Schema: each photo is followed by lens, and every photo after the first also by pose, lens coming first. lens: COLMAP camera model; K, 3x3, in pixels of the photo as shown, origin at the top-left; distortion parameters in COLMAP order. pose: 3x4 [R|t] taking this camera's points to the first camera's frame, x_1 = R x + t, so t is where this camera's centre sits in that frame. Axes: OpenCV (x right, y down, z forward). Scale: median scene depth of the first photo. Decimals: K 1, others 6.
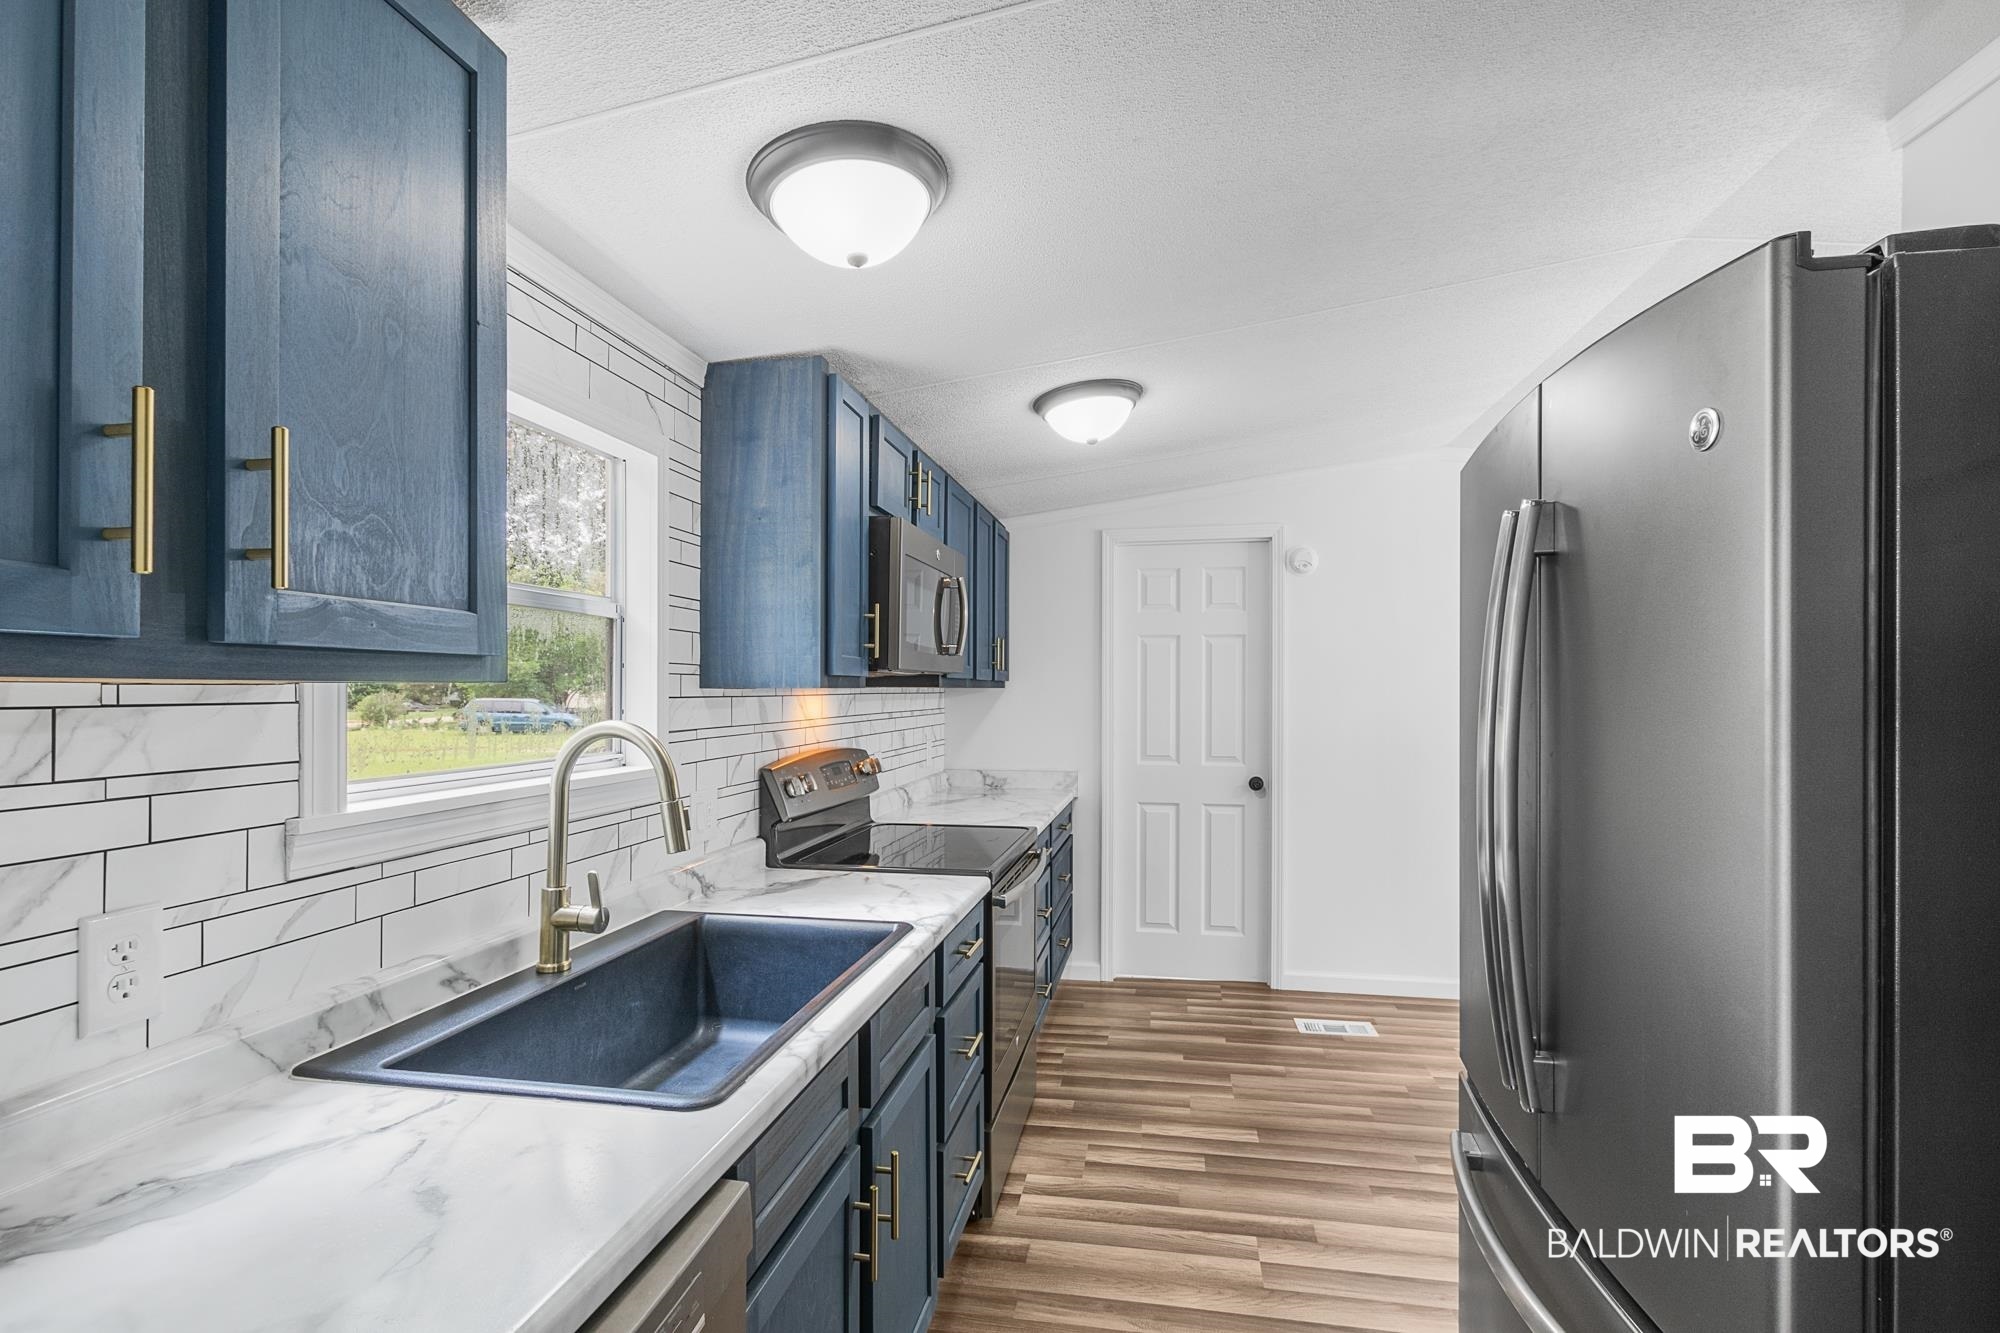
lens RADIAL K [[917.1, 0, 1003.8], [0, 917.1, 686.0], [0, 0, 1]] dist [-0.001006, 0.000563]
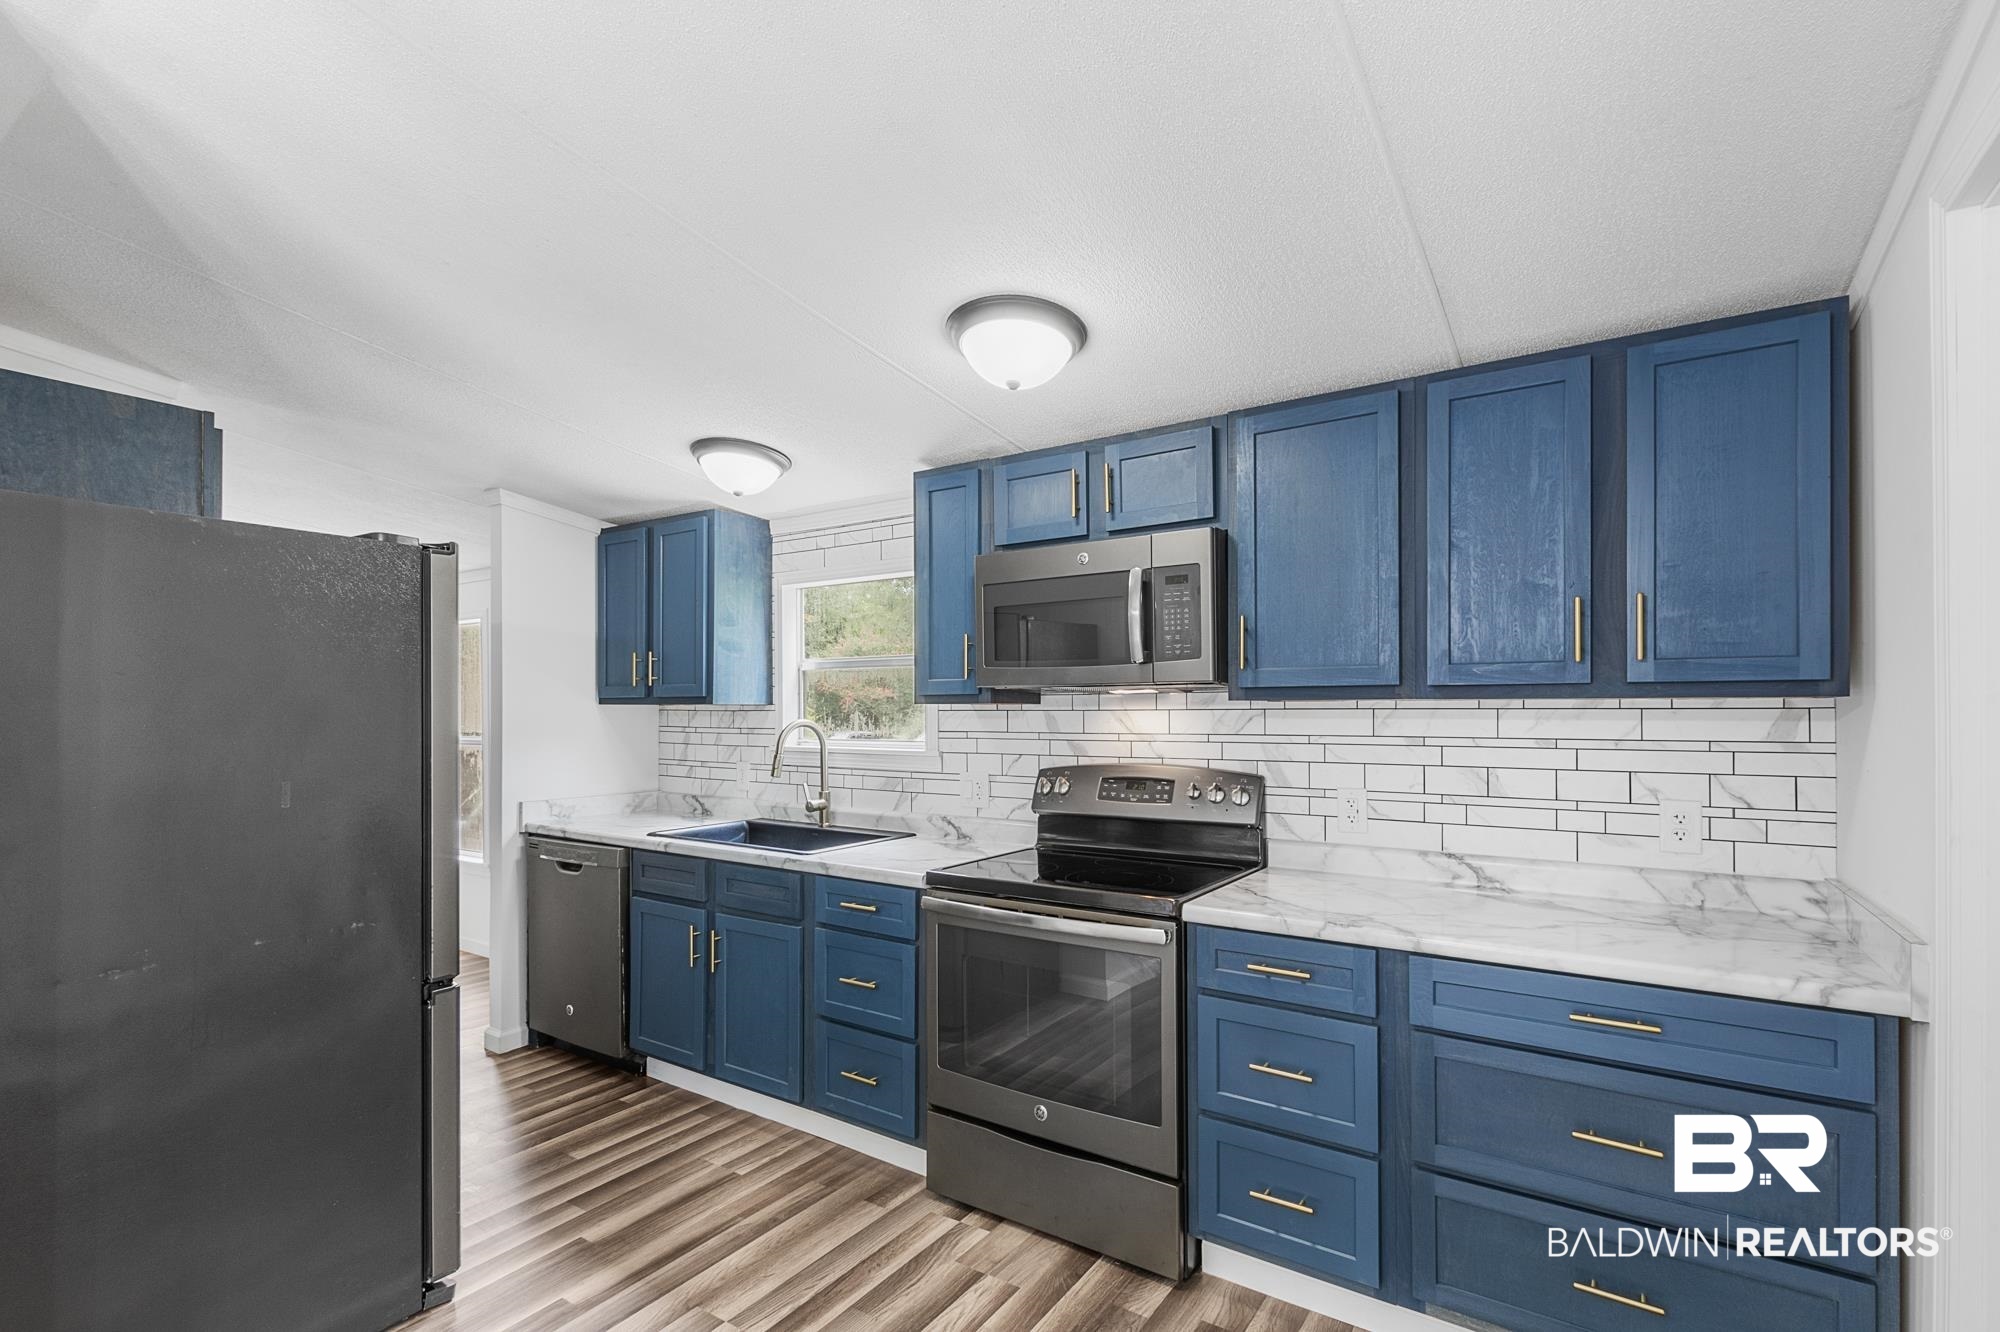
lens RADIAL K [[917.1, 0, 1004.6], [0, 917.1, 699.5], [0, 0, 1]] dist [-0.001006, 0.000563]
pose [[-0.395054, -0.003754, -0.918650, 0.935628], [0.008766, 0.999931, -0.007856, 0.005348], [0.918616, -0.011157, -0.394994, 1.491766]]
